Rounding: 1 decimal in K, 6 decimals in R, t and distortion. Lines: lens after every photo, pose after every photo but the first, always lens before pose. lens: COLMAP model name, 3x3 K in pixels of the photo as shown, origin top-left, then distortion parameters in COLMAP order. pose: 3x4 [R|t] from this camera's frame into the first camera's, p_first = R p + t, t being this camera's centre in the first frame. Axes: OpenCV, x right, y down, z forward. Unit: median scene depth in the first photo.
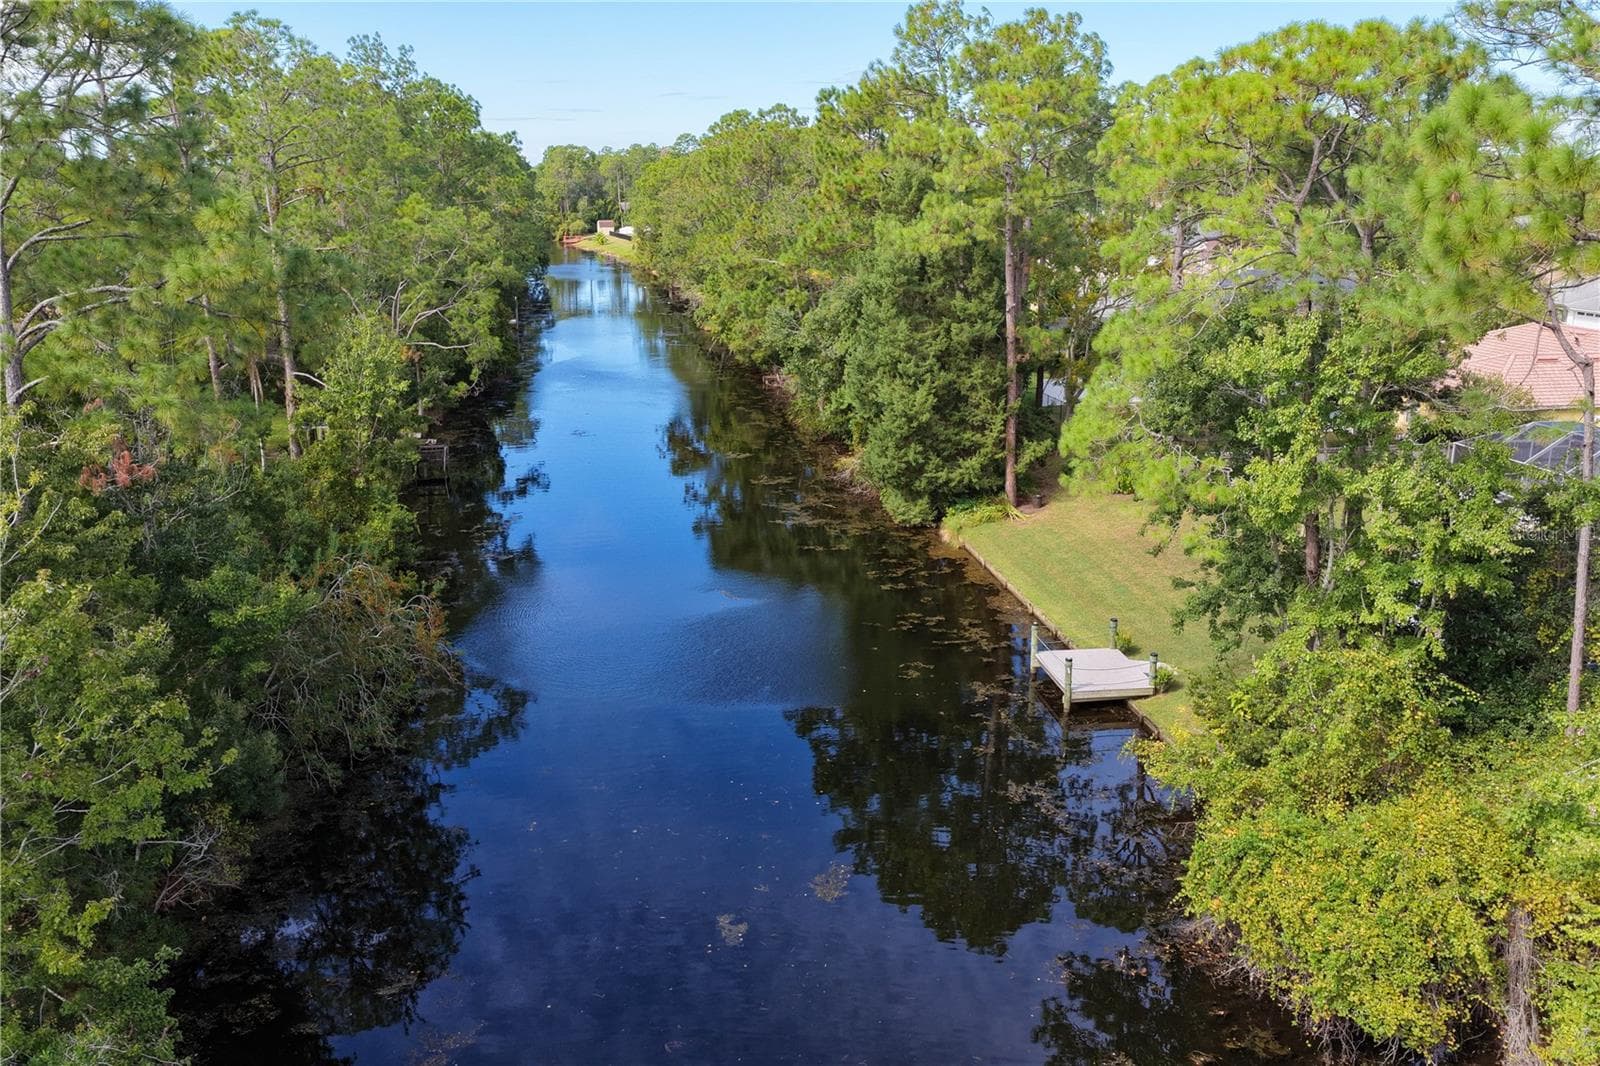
lens RADIAL K [[1339.4, 0, 791.3], [0, 1339.4, 527.1], [0, 0, 1]] dist [-0.011120, 0.024095]
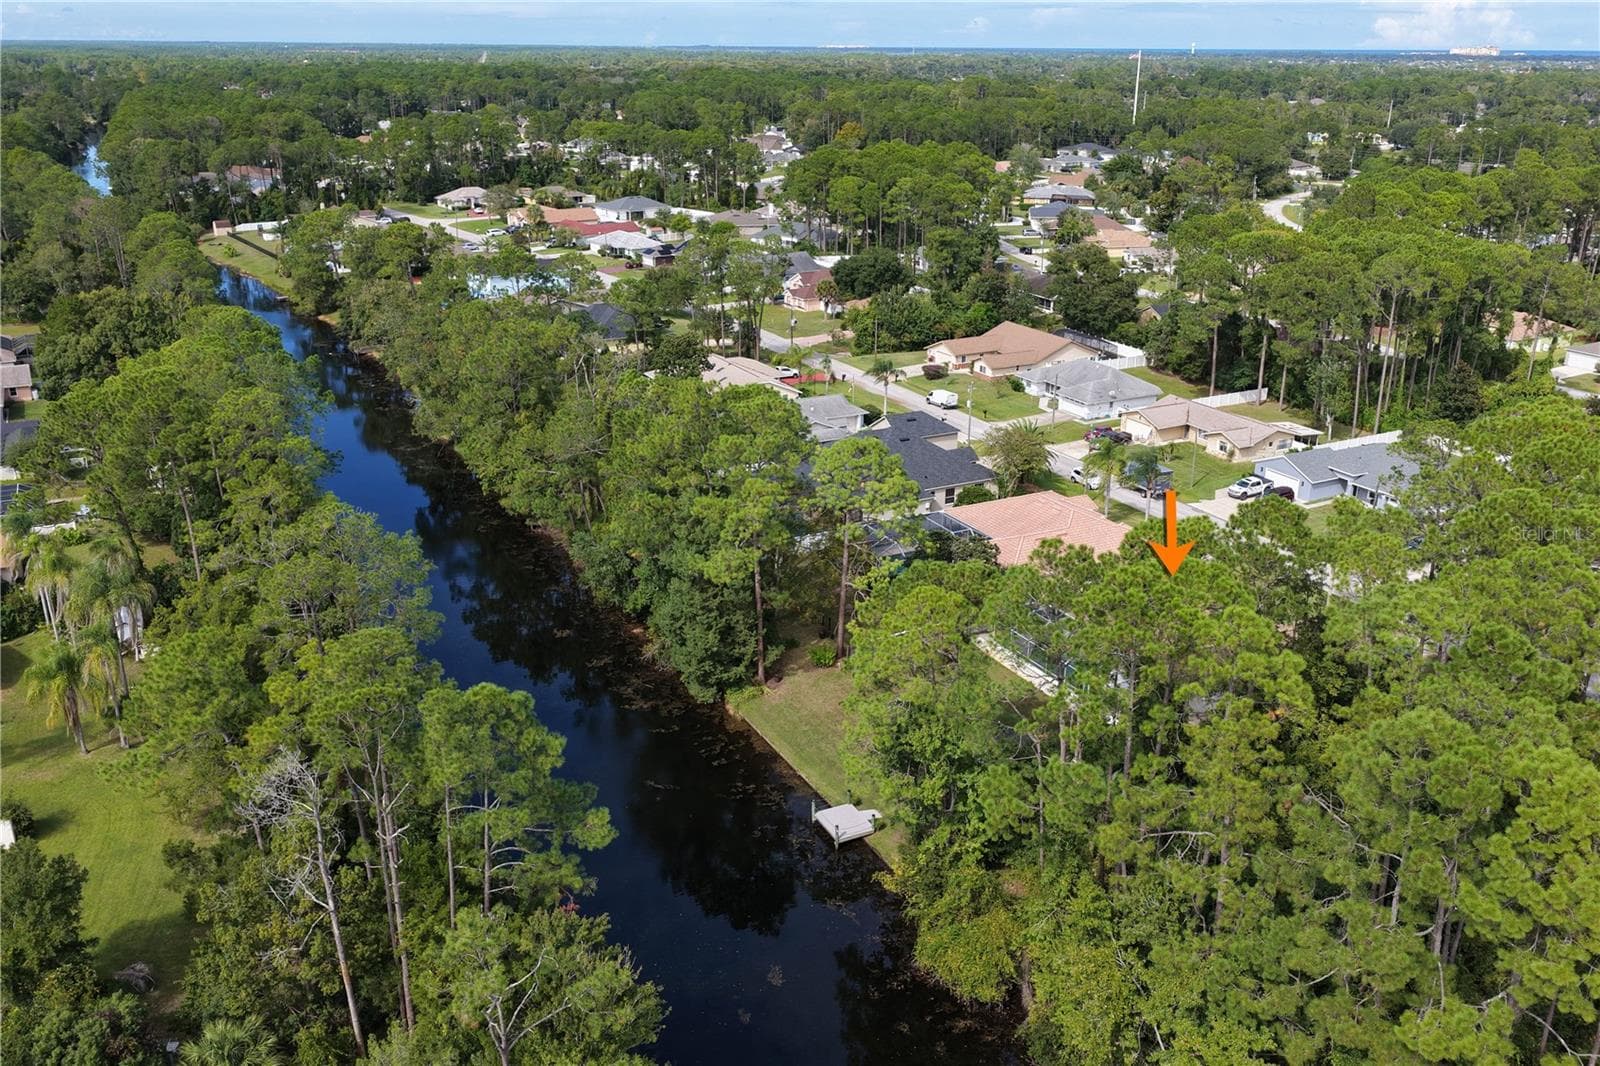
lens RADIAL K [[1339.4, 0, 791.3], [0, 1339.4, 527.1], [0, 0, 1]] dist [-0.011120, 0.024095]
pose [[0.948300, -0.106532, 0.298962, -0.301918], [0.075388, 0.990631, 0.113874, -0.418169], [-0.308292, -0.085449, 0.947446, -0.646089]]
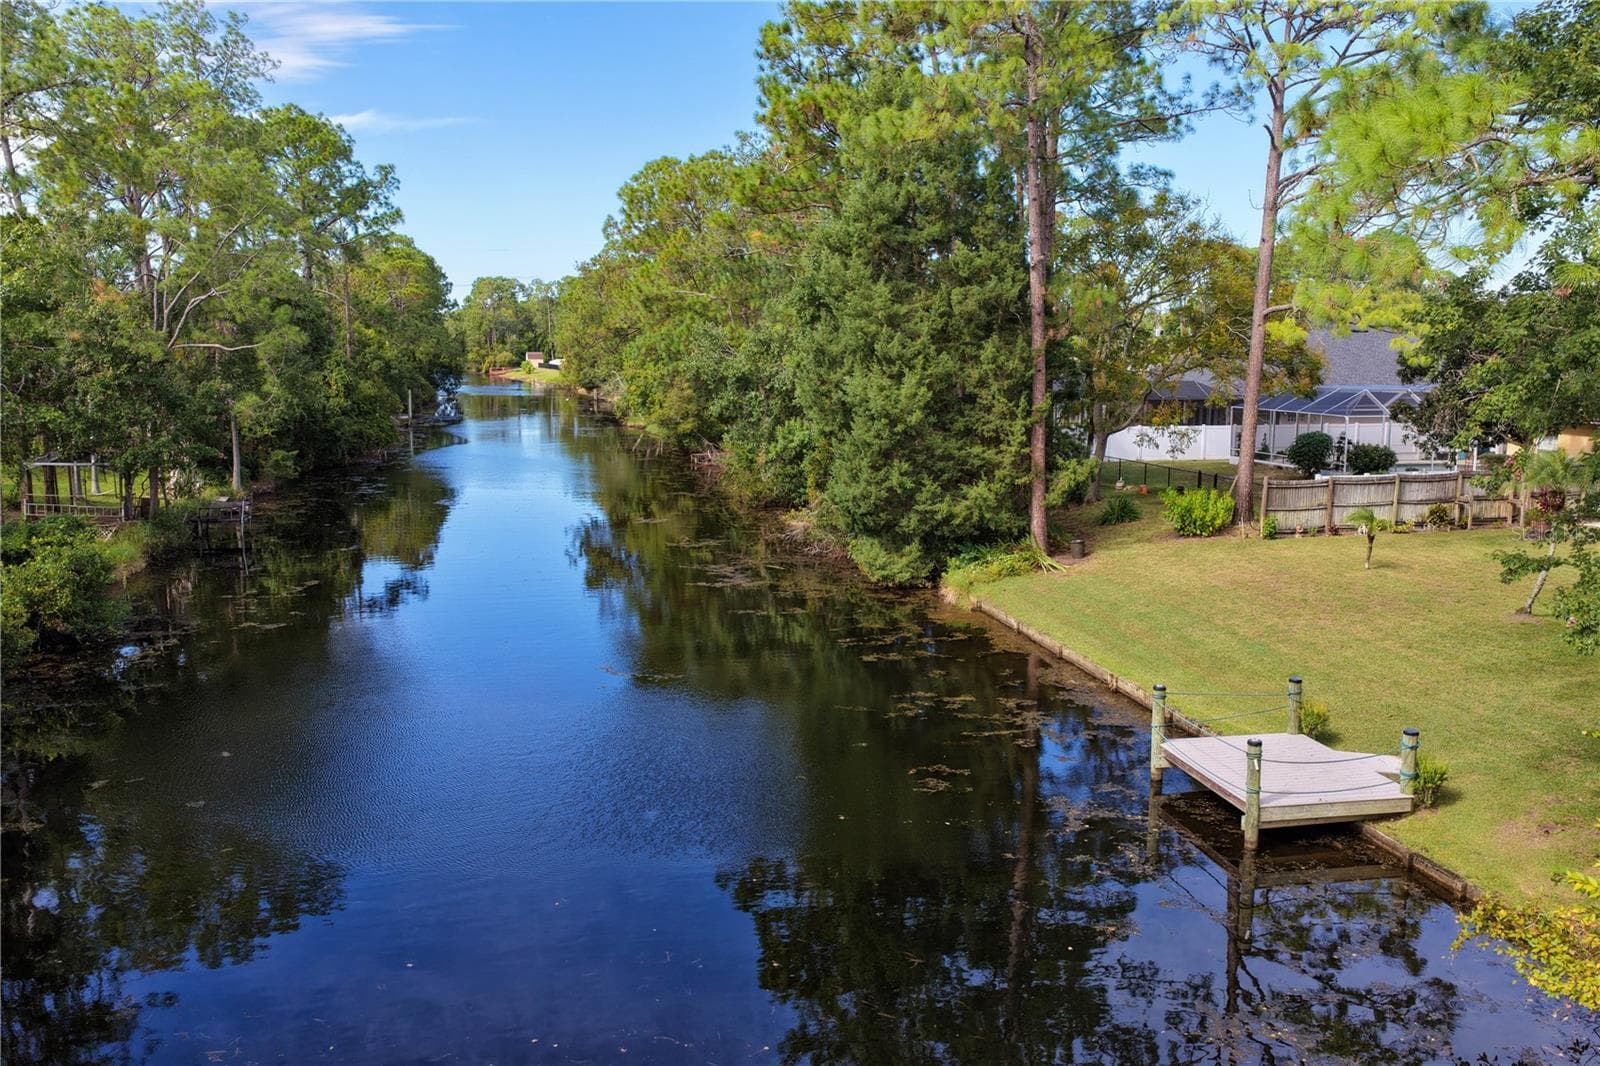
lens RADIAL K [[1339.4, 0, 791.3], [0, 1339.4, 527.1], [0, 0, 1]] dist [-0.011120, 0.024095]
pose [[0.998972, -0.005394, 0.045020, 0.005506], [0.010614, 0.993130, -0.116538, 0.049622], [-0.044082, 0.116896, 0.992165, 0.326721]]
